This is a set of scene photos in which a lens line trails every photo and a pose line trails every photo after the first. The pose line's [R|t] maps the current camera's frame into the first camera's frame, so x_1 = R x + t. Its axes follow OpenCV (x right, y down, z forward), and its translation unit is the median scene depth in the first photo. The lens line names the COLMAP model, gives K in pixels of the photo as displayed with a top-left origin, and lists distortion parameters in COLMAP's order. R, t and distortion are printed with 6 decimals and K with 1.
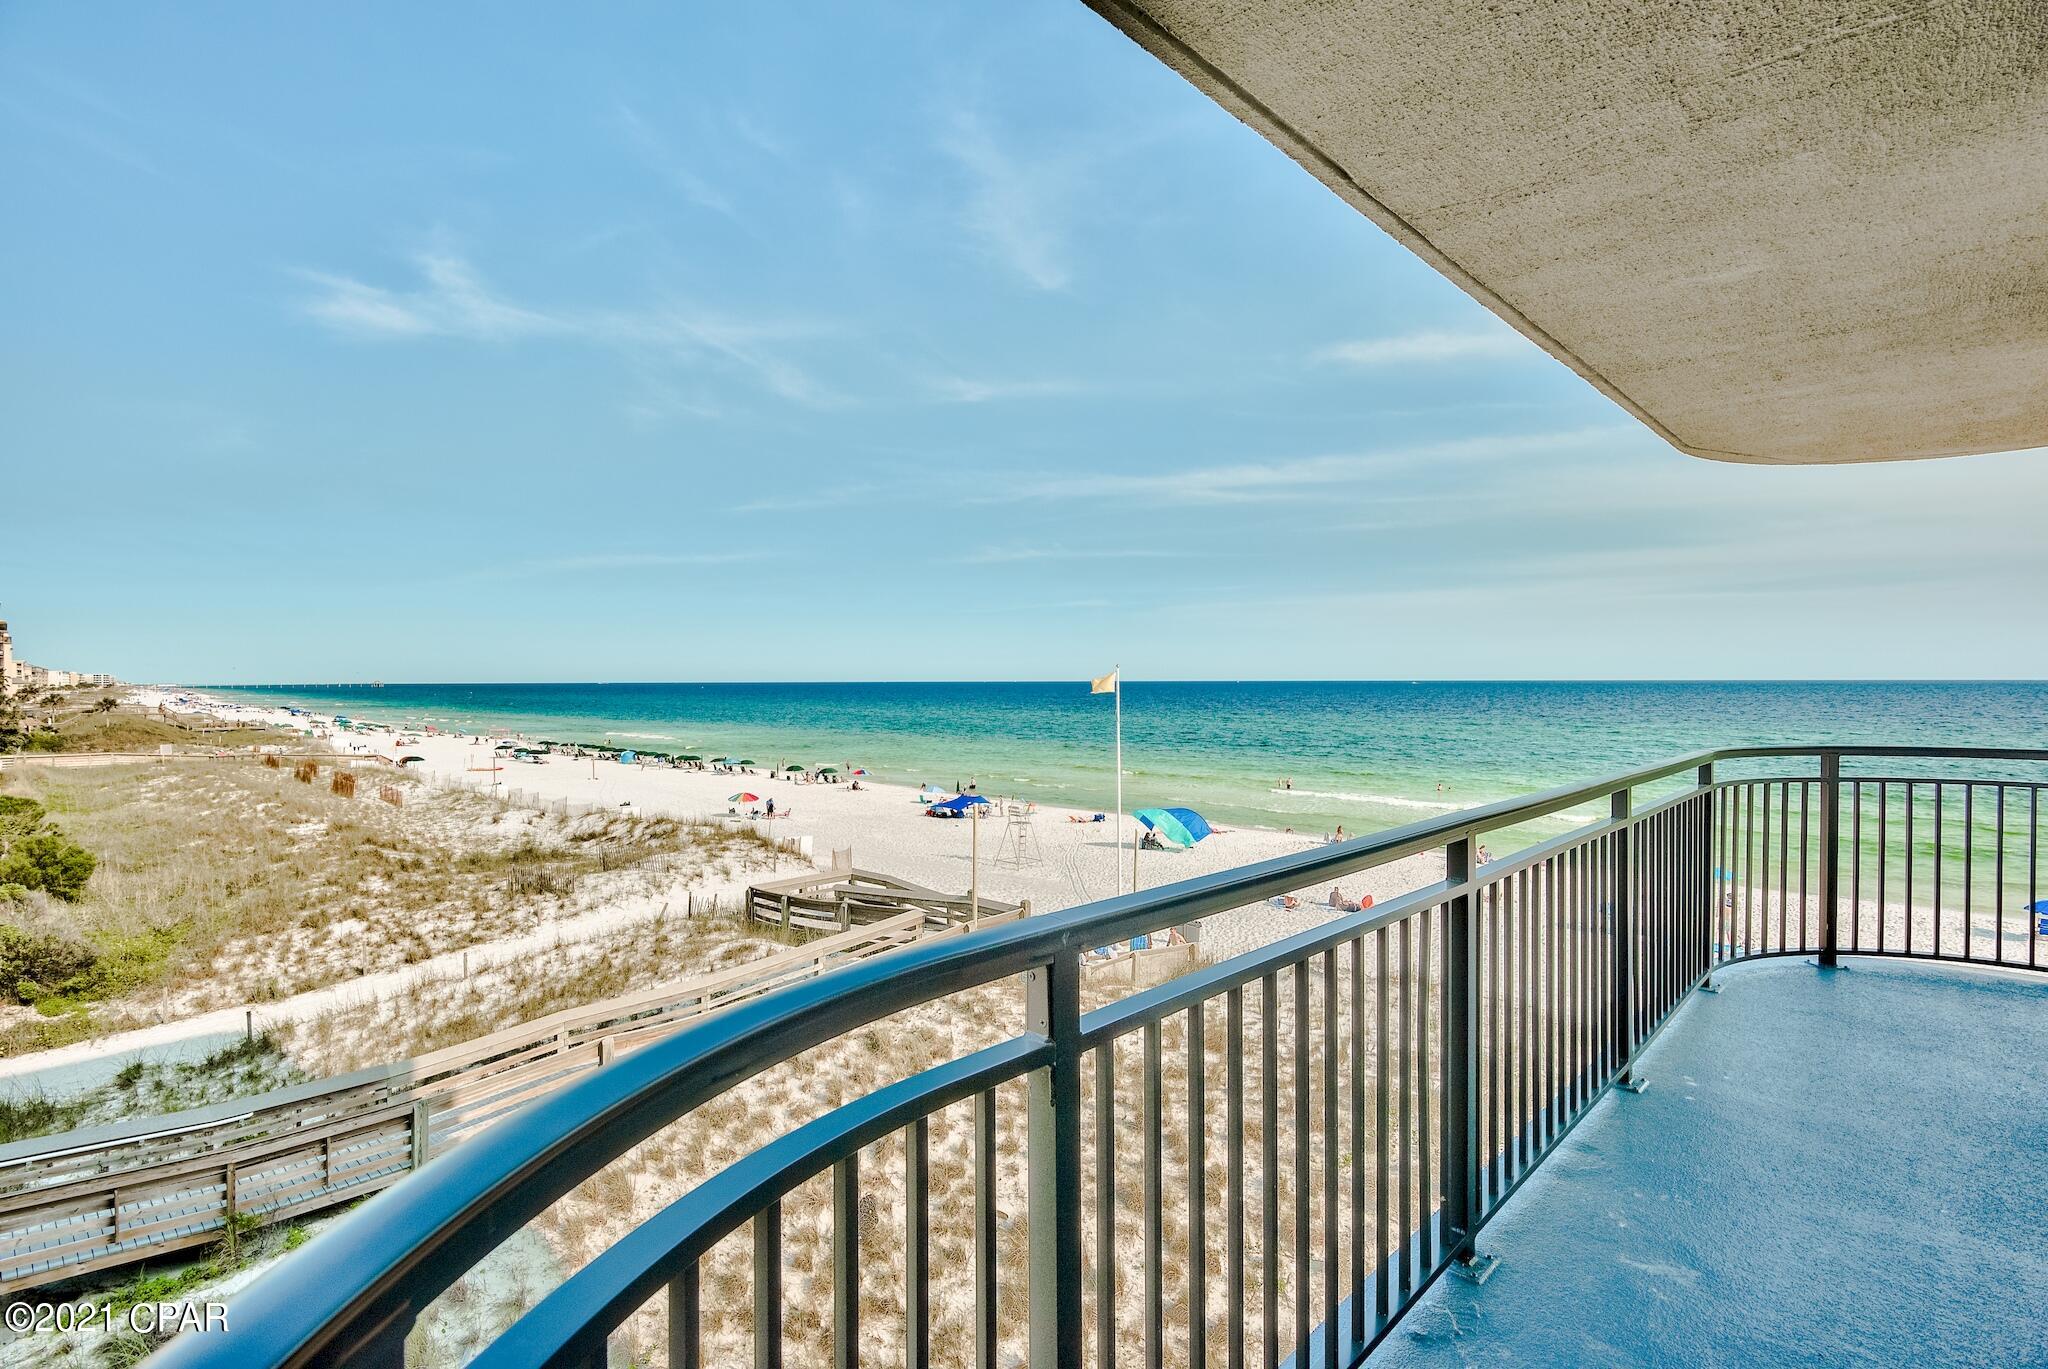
lens RADIAL K [[997.1, 0, 944.7], [0, 997.1, 623.5], [0, 0, 1]] dist [-0.003130, -0.000325]
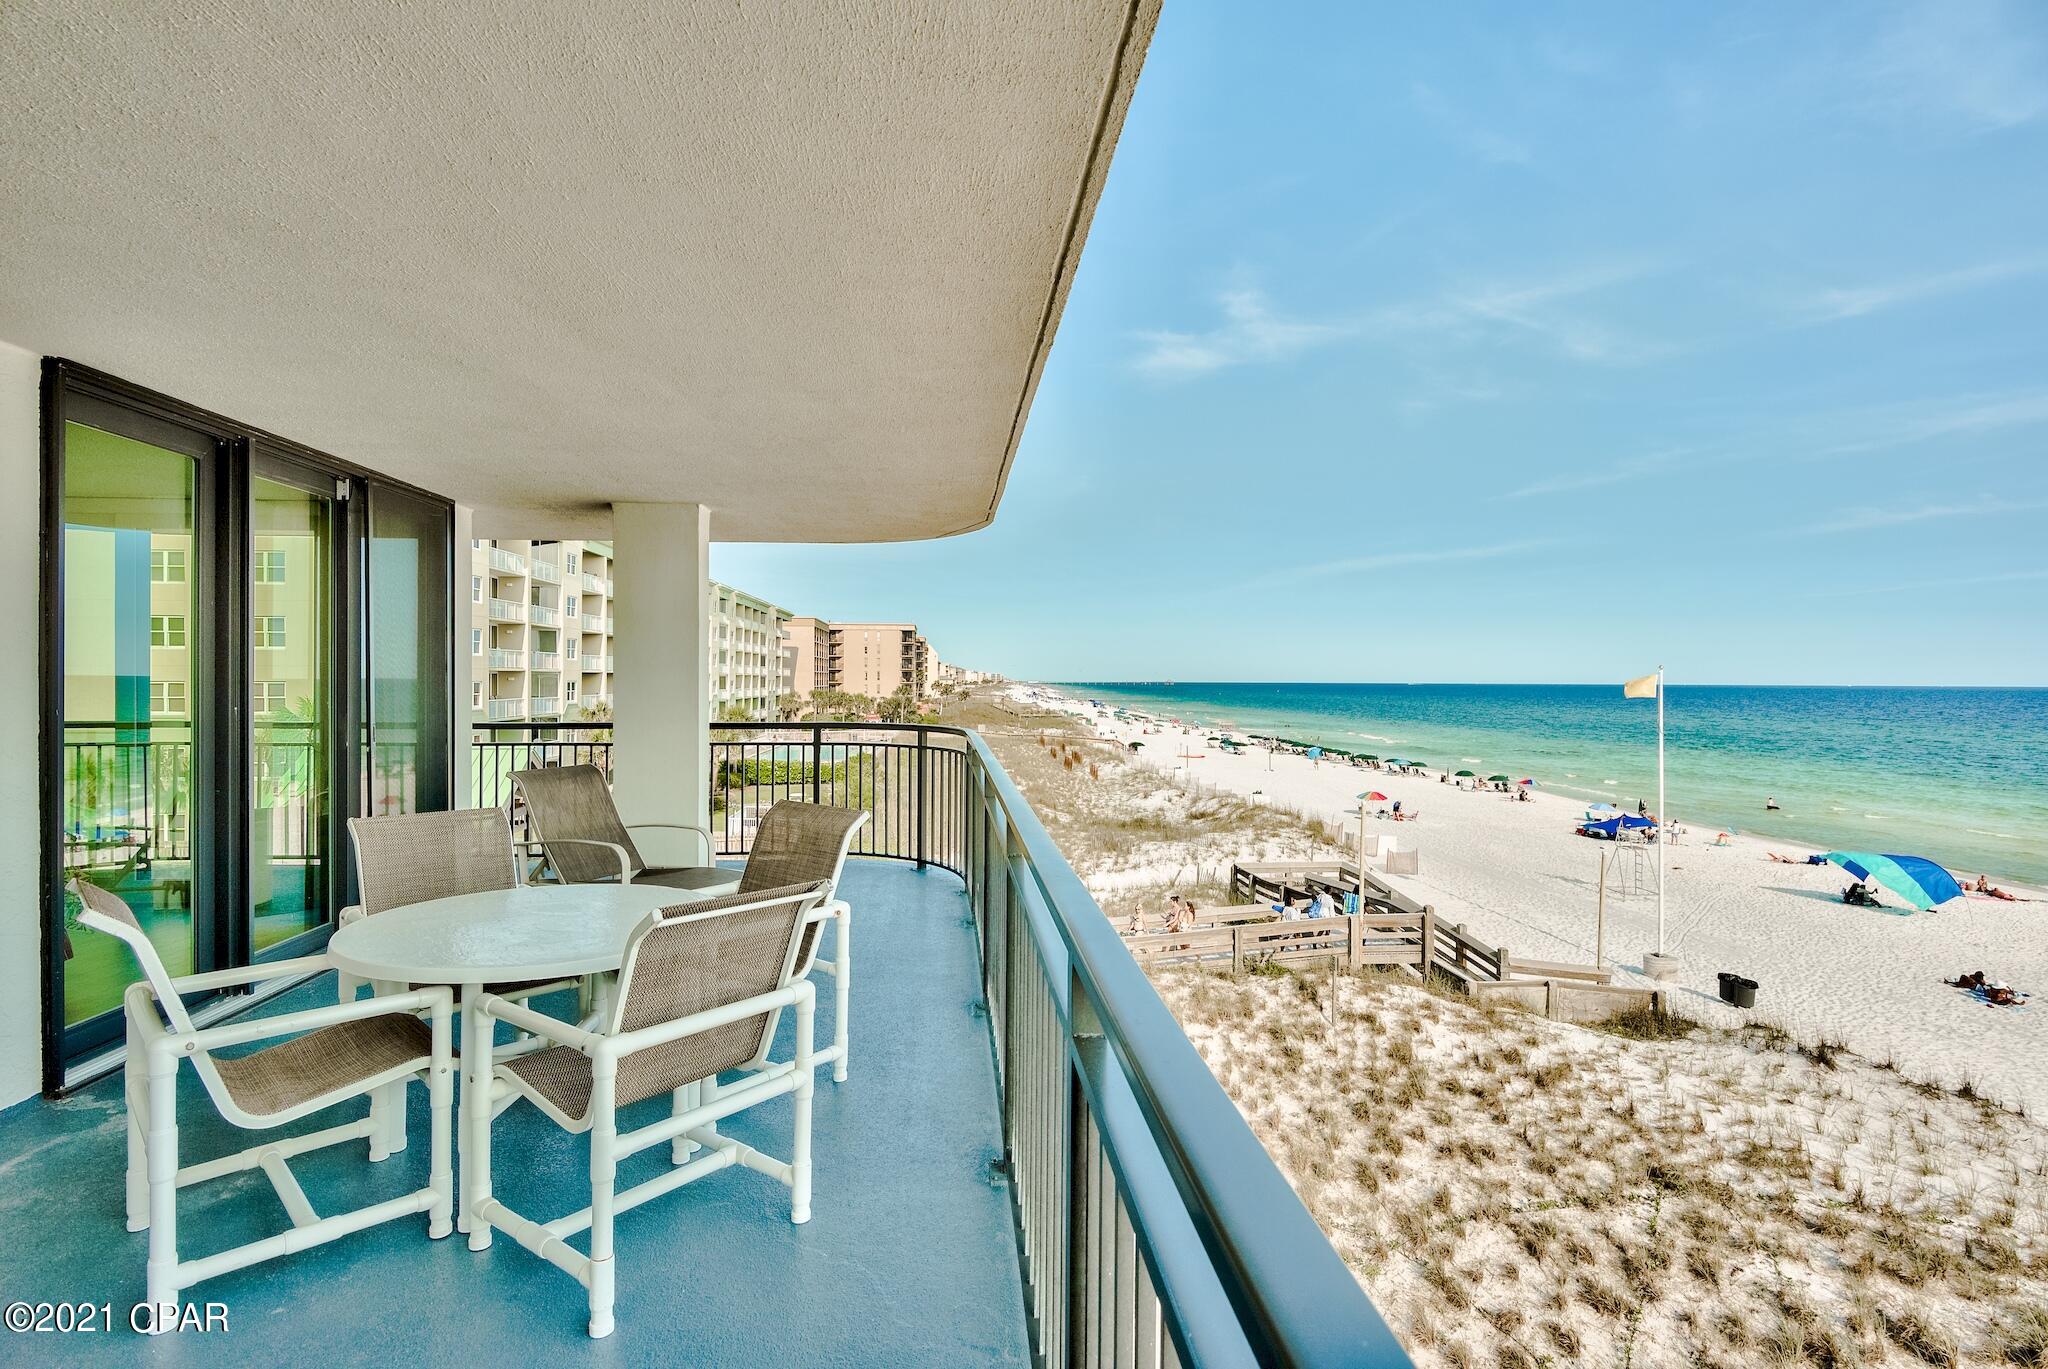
lens RADIAL K [[1017.4, 0, 1026.5], [0, 1017.4, 644.9], [0, 0, 1]] dist [0.000900, -0.000875]
pose [[0.748100, -0.016009, -0.663393, 0.139423], [0.030530, 0.999481, 0.010310, -0.000312], [0.662883, -0.027966, 0.748200, -0.001418]]
